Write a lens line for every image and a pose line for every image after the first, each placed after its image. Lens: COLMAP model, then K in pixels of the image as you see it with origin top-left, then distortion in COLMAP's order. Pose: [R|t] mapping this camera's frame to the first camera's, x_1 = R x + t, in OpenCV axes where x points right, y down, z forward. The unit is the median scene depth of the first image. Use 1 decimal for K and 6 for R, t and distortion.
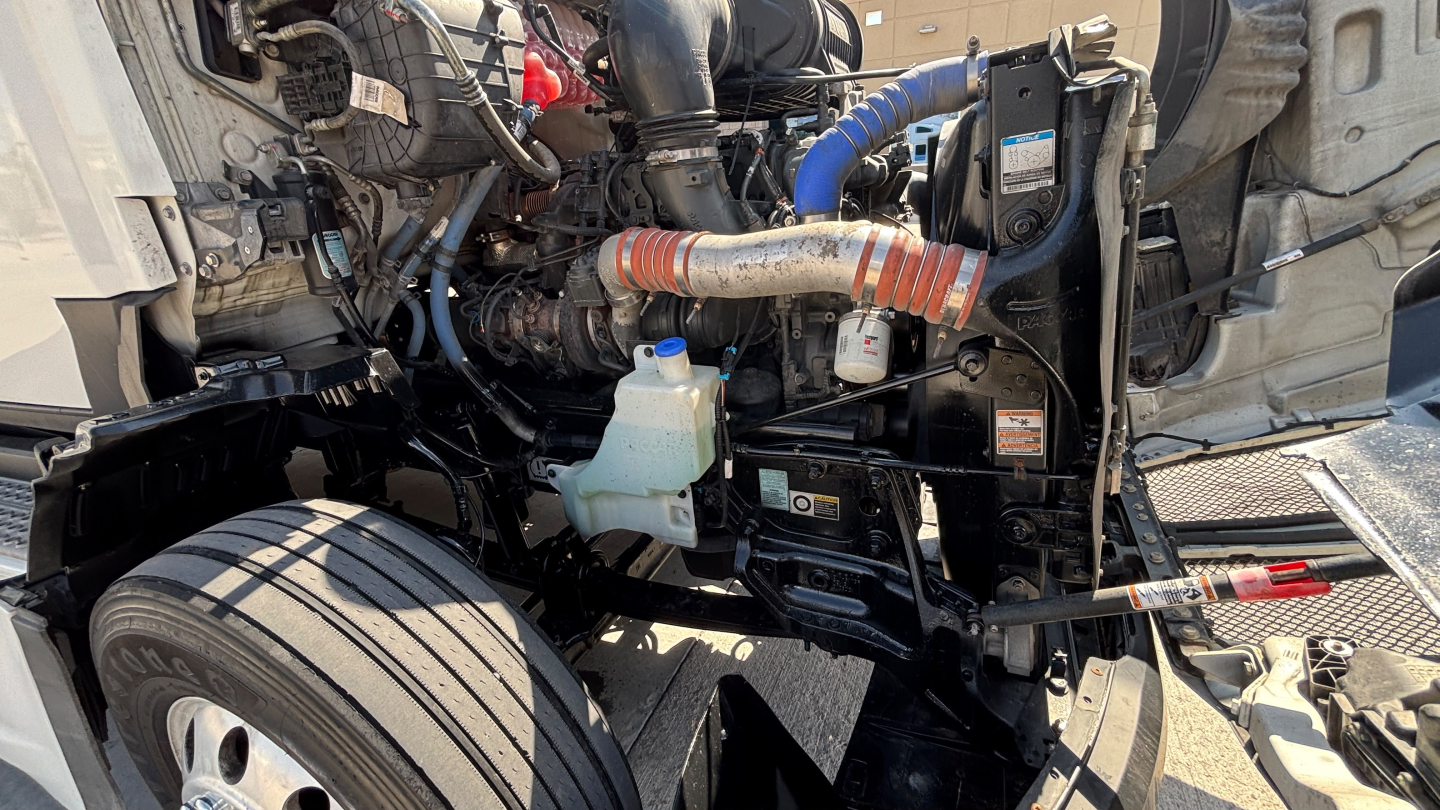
lens RADIAL K [[631.0, 0, 720.0], [0, 631.0, 405.0], [0, 0, 1]] dist [0.017909, -0.012078]
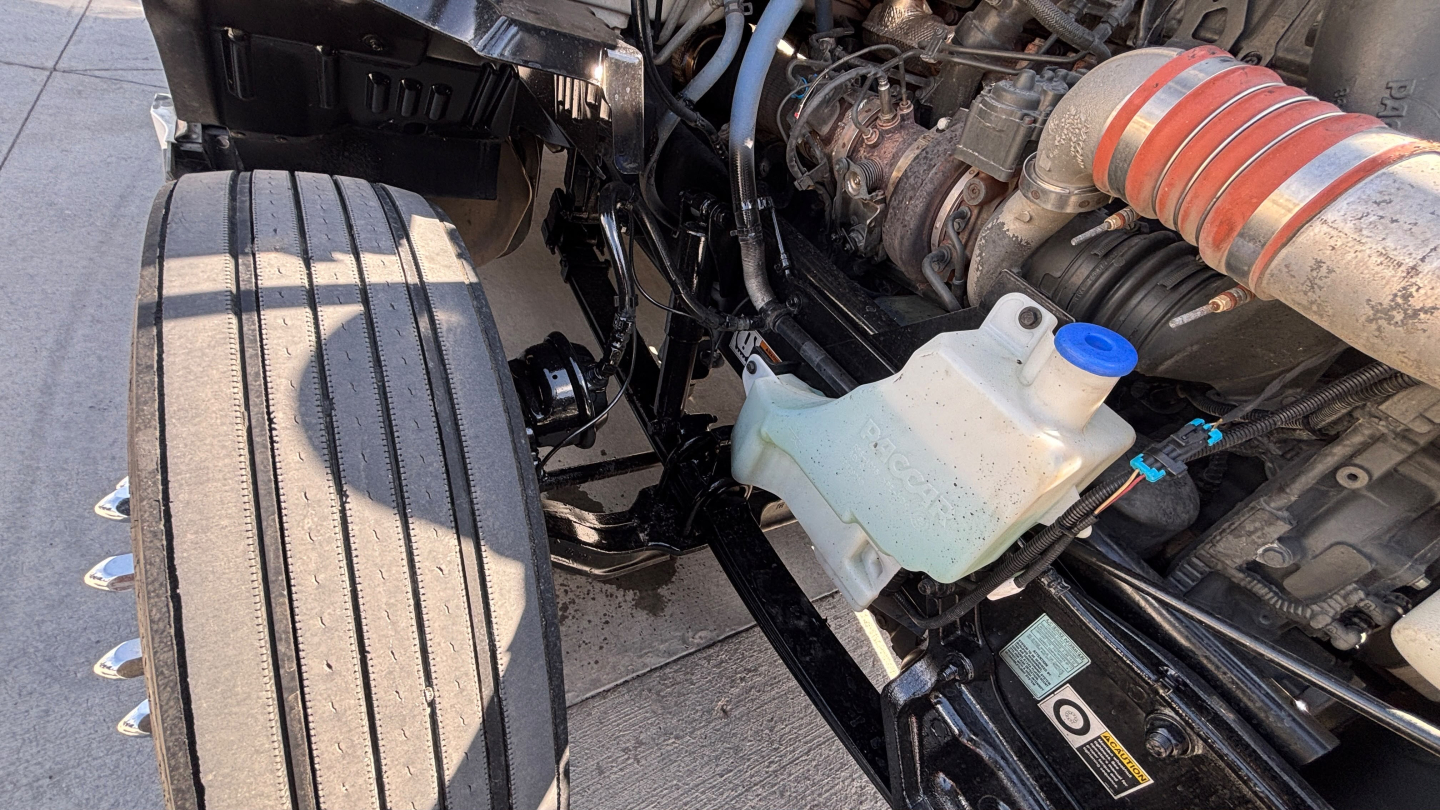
lens RADIAL K [[592.6, 0, 710.0], [0, 592.6, 417.1], [0, 0, 1]] dist [0.001995, 0.000013]
pose [[0.749600, 0.620273, -0.231003, -0.137460], [-0.535654, 0.773504, 0.338772, -0.044860], [0.388812, -0.130206, 0.912070, 0.452103]]
